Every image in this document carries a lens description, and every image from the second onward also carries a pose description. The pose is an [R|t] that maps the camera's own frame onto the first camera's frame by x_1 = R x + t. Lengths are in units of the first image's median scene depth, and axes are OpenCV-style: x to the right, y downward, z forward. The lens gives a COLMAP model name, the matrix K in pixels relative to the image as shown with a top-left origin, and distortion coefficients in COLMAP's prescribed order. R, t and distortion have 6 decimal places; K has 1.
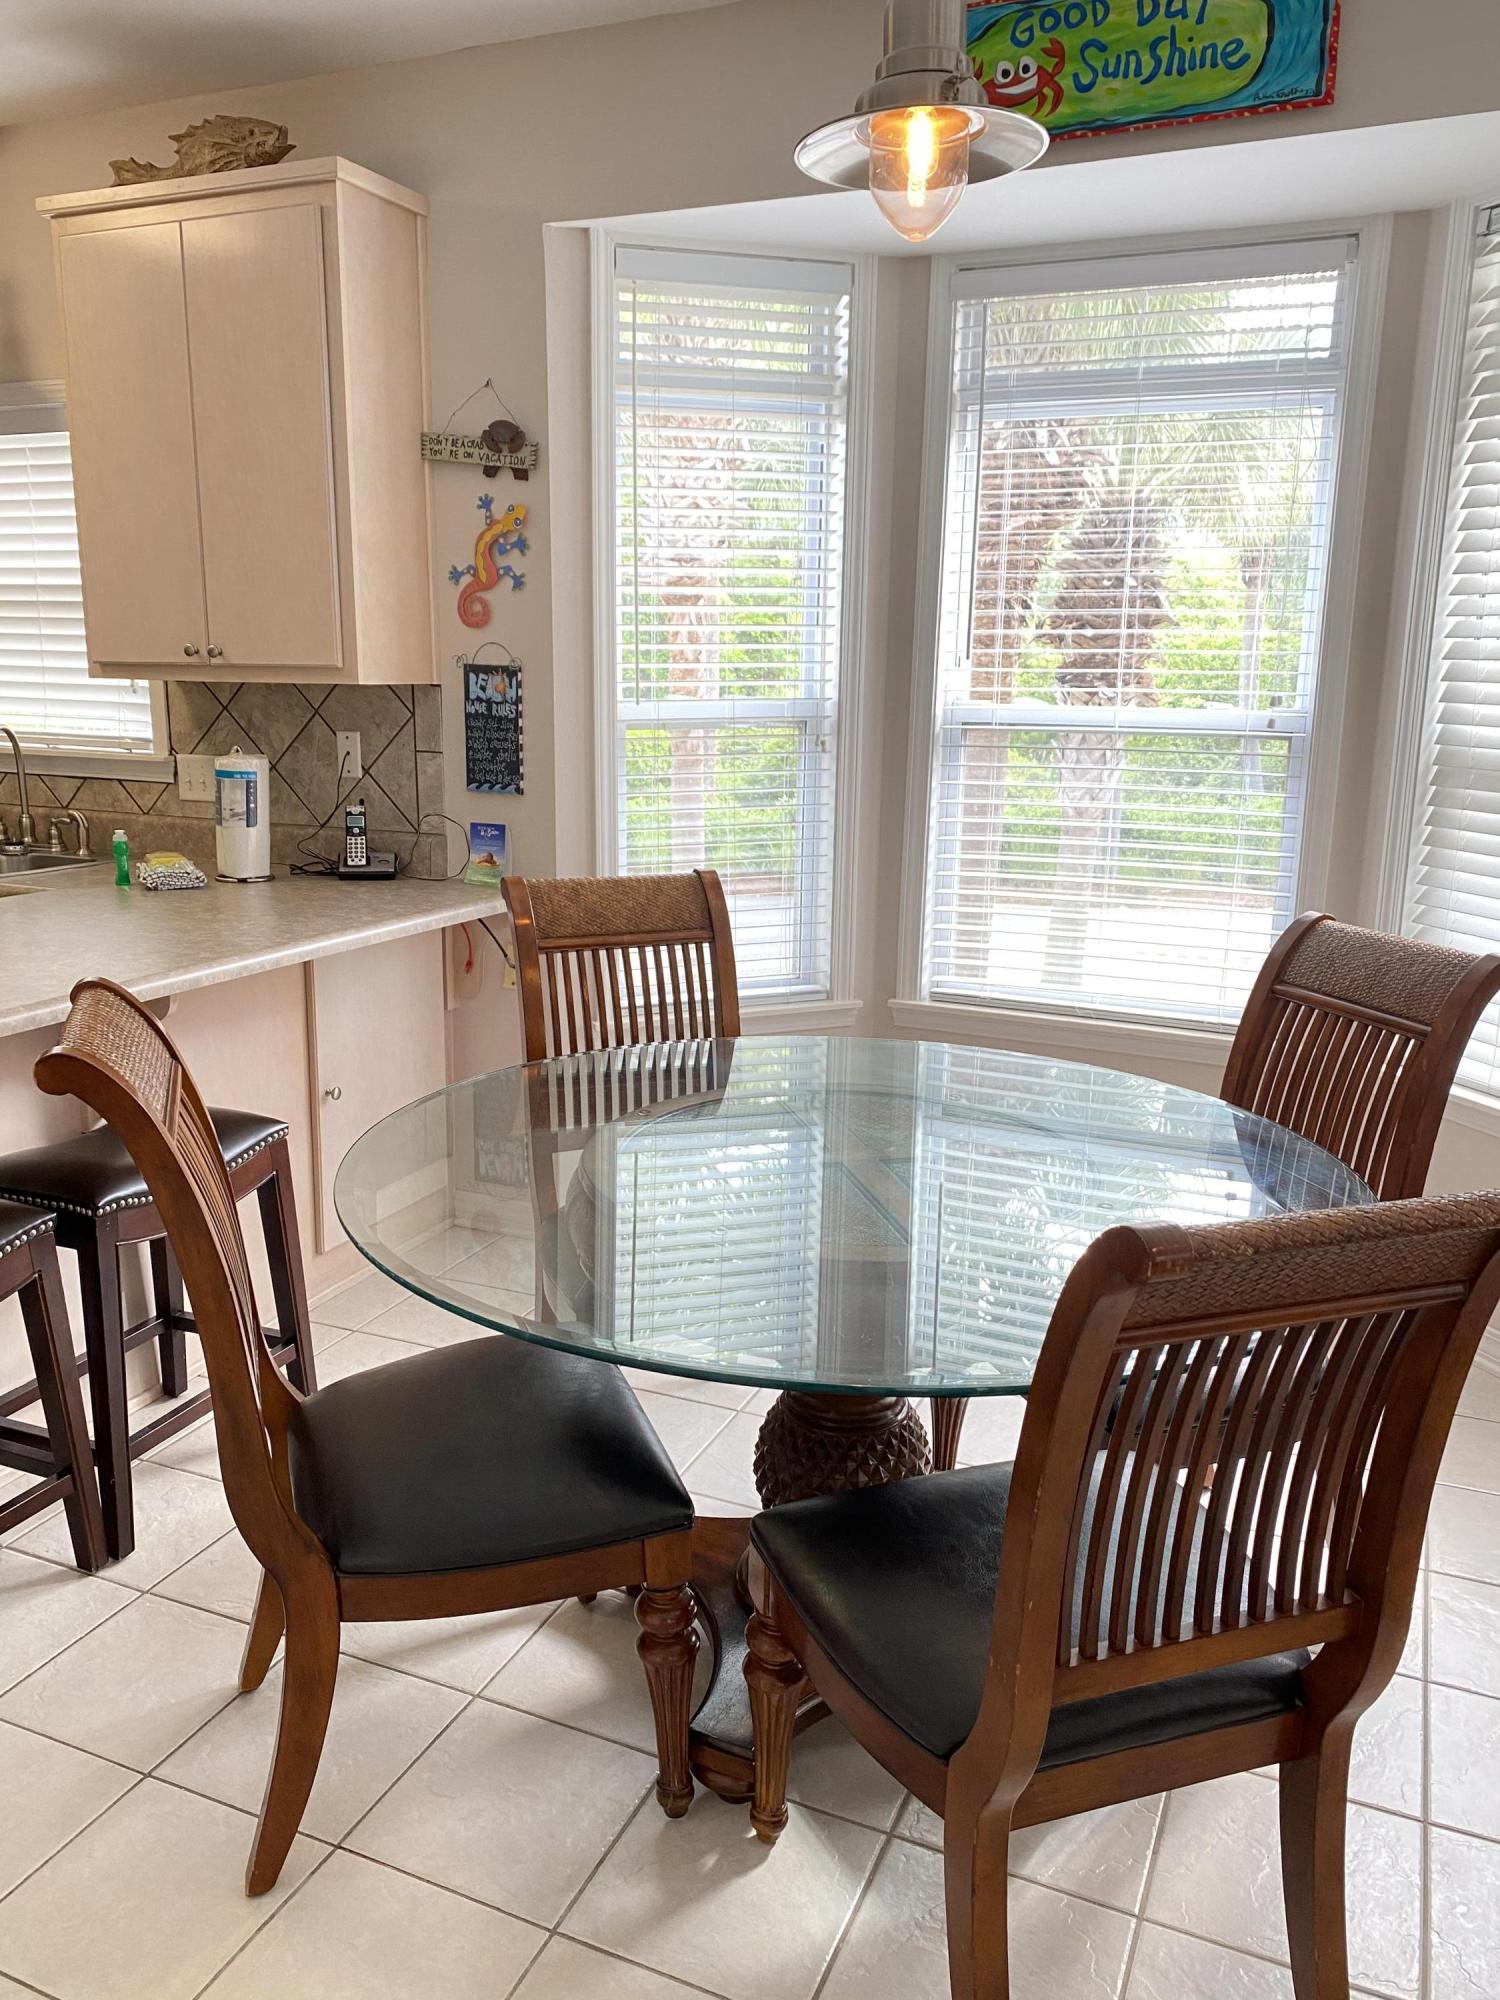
lens RADIAL K [[1537.0, 0, 739.2], [0, 1537.0, 1017.0], [0, 0, 1]] dist [0.002354, -0.006342]
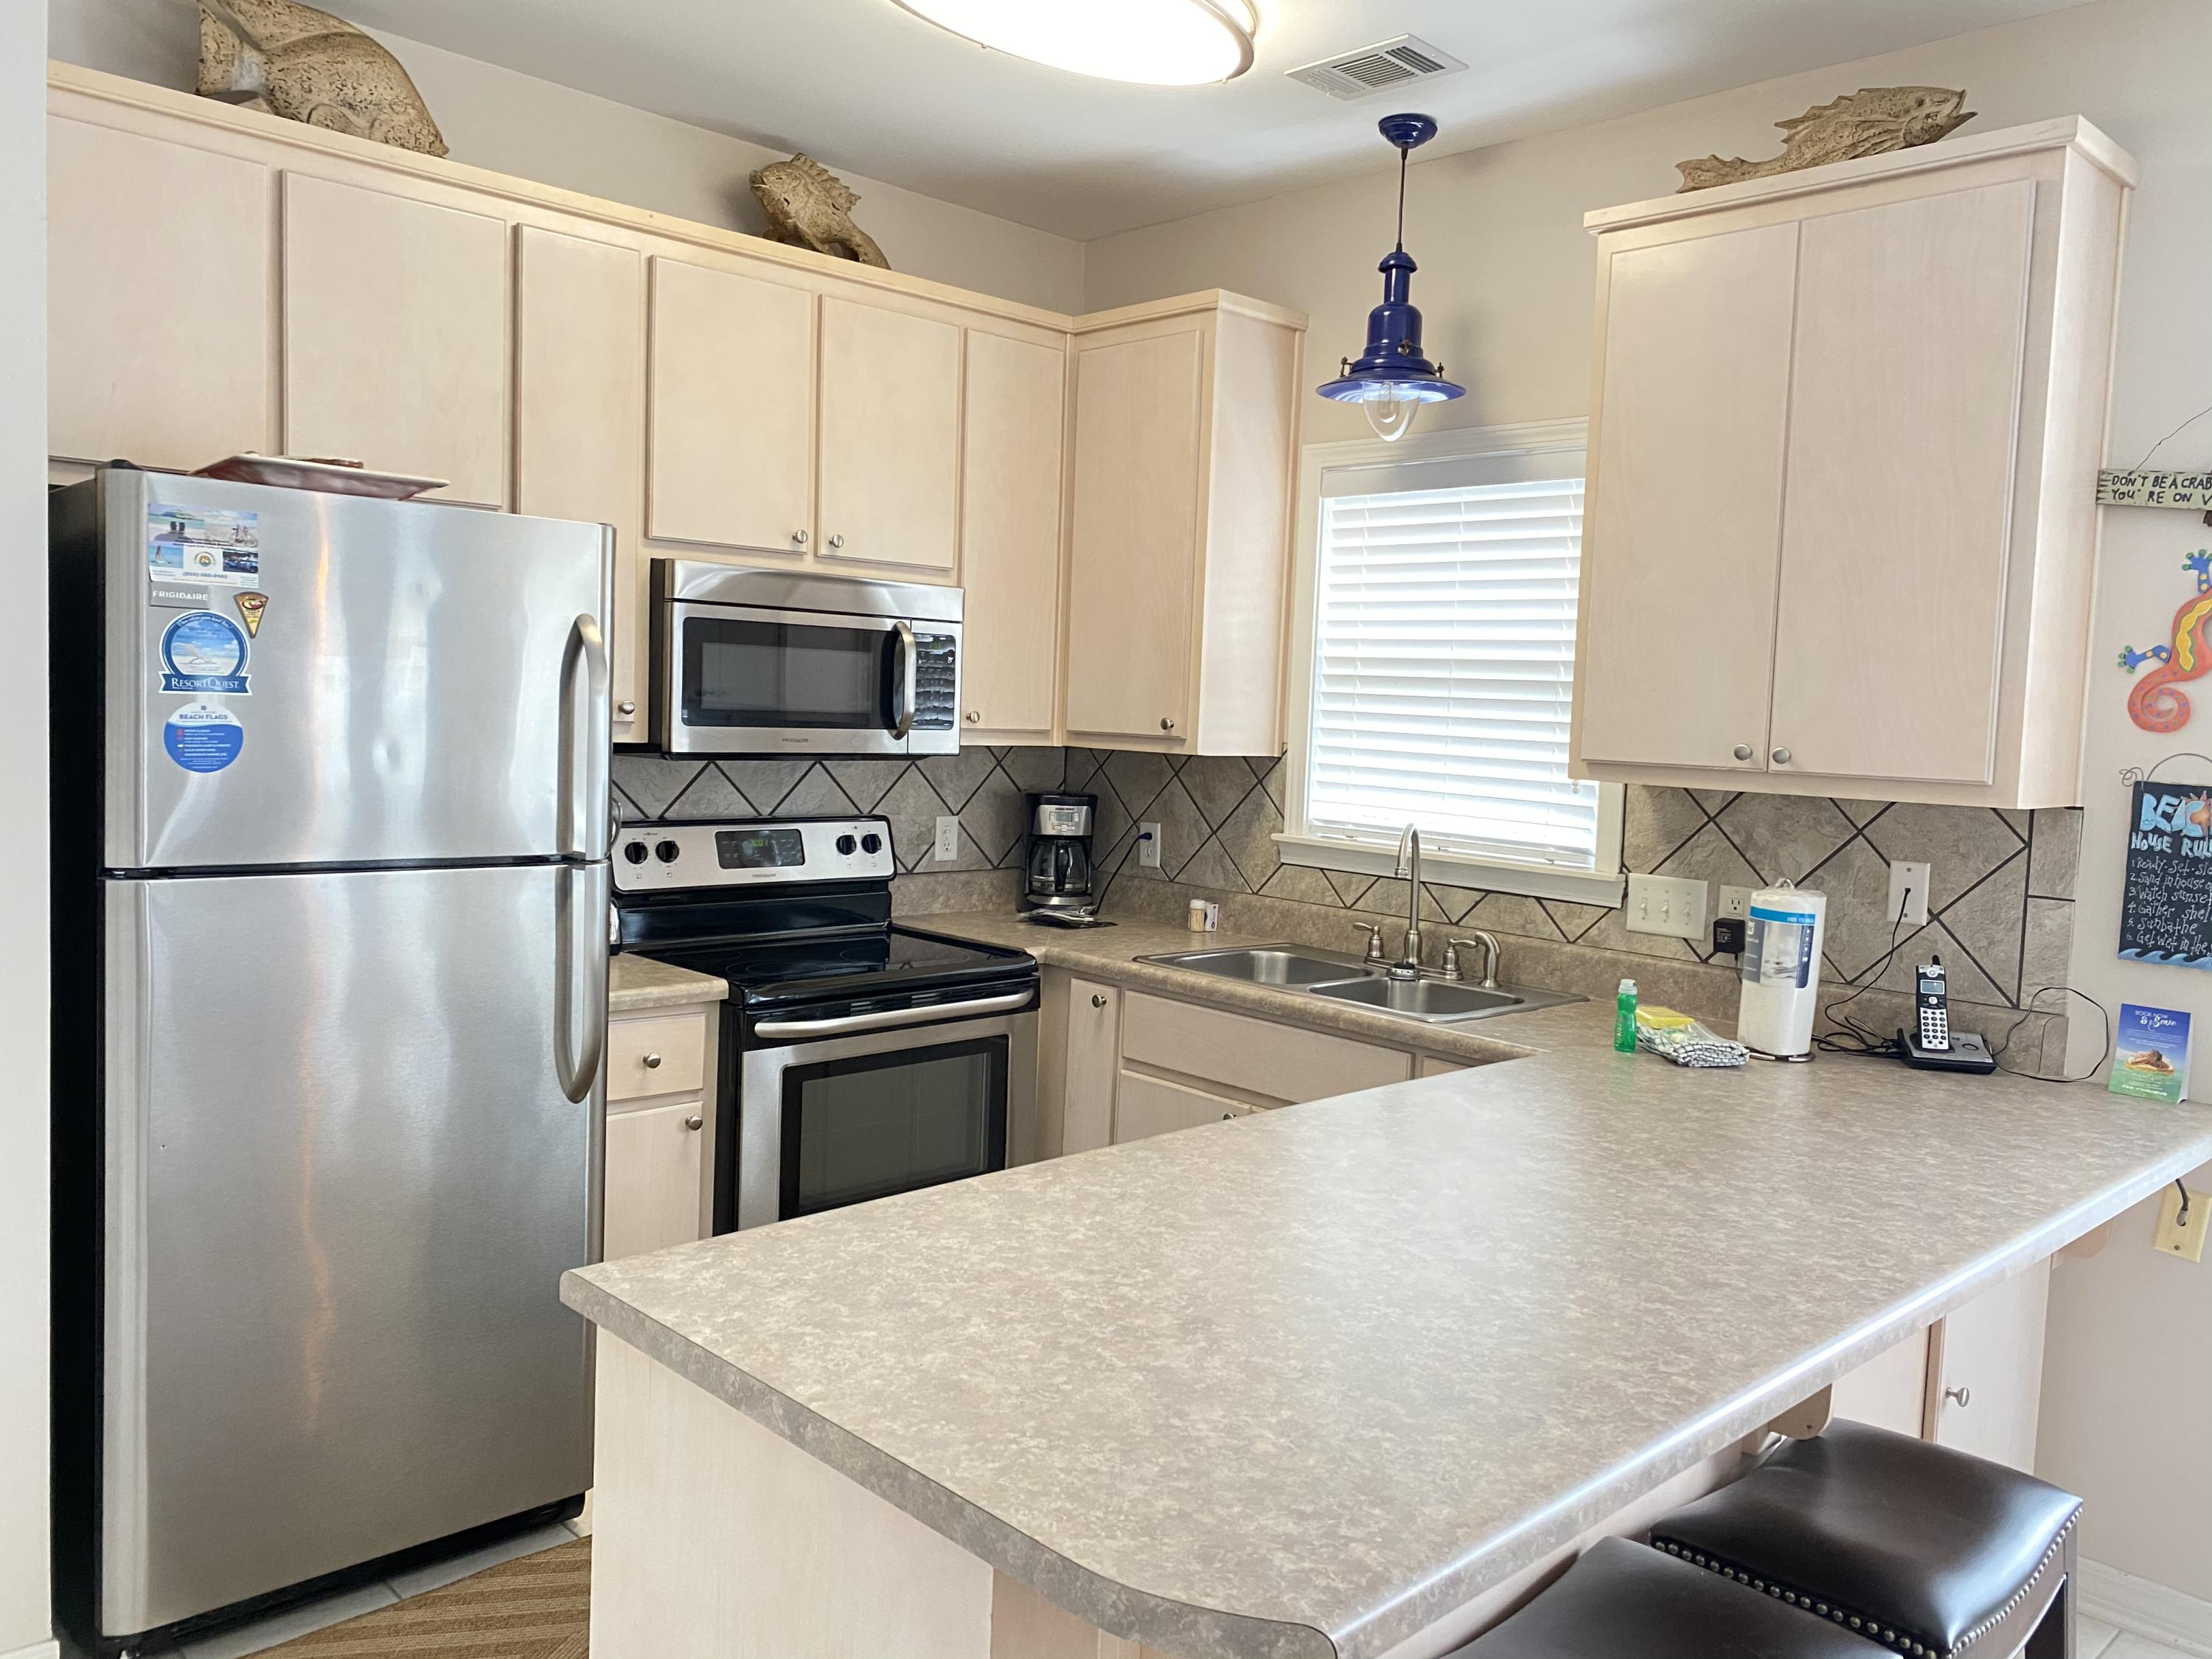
lens RADIAL K [[1684.0, 0, 1106.0], [0, 1684.0, 829.5], [0, 0, 1]] dist [0.037059, -0.032391]
pose [[0.925651, 0.048801, -0.375217, -0.322953], [-0.107326, 0.984783, -0.136689, -0.050775], [0.362837, 0.166797, 0.916803, 0.118186]]
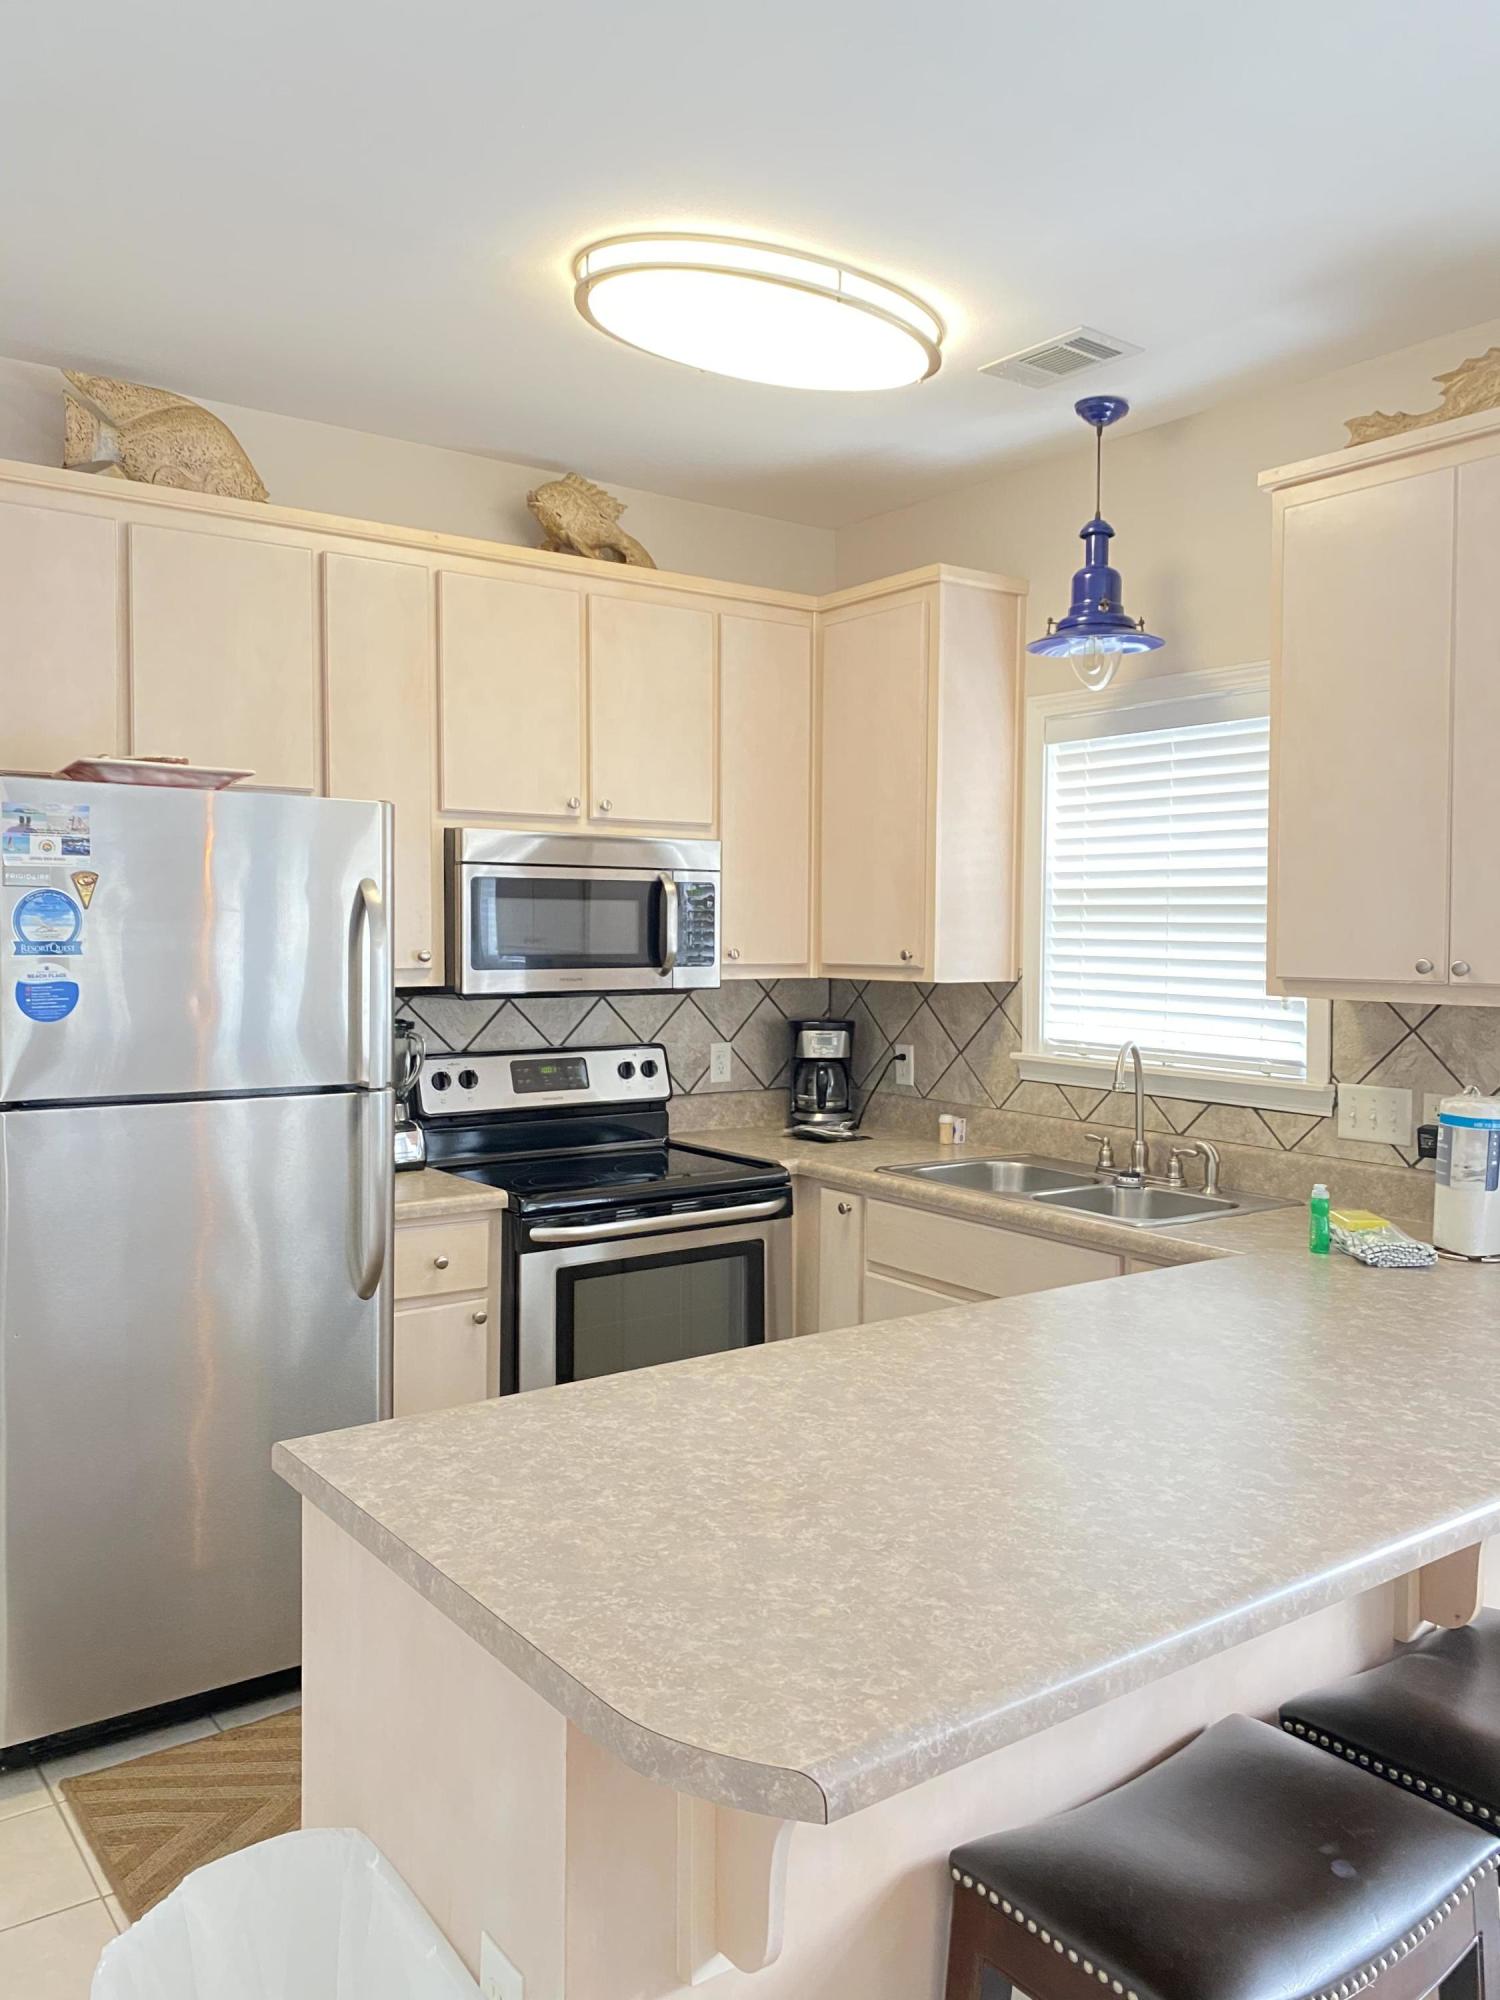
lens RADIAL K [[1528.4, 0, 725.5], [0, 1528.4, 988.1], [0, 0, 1]] dist [0.024607, -0.010521]
pose [[0.861551, 0.007789, -0.507612, -0.256239], [-0.105129, 0.980946, -0.163380, -0.056610], [0.496667, 0.194125, 0.845954, 0.138629]]
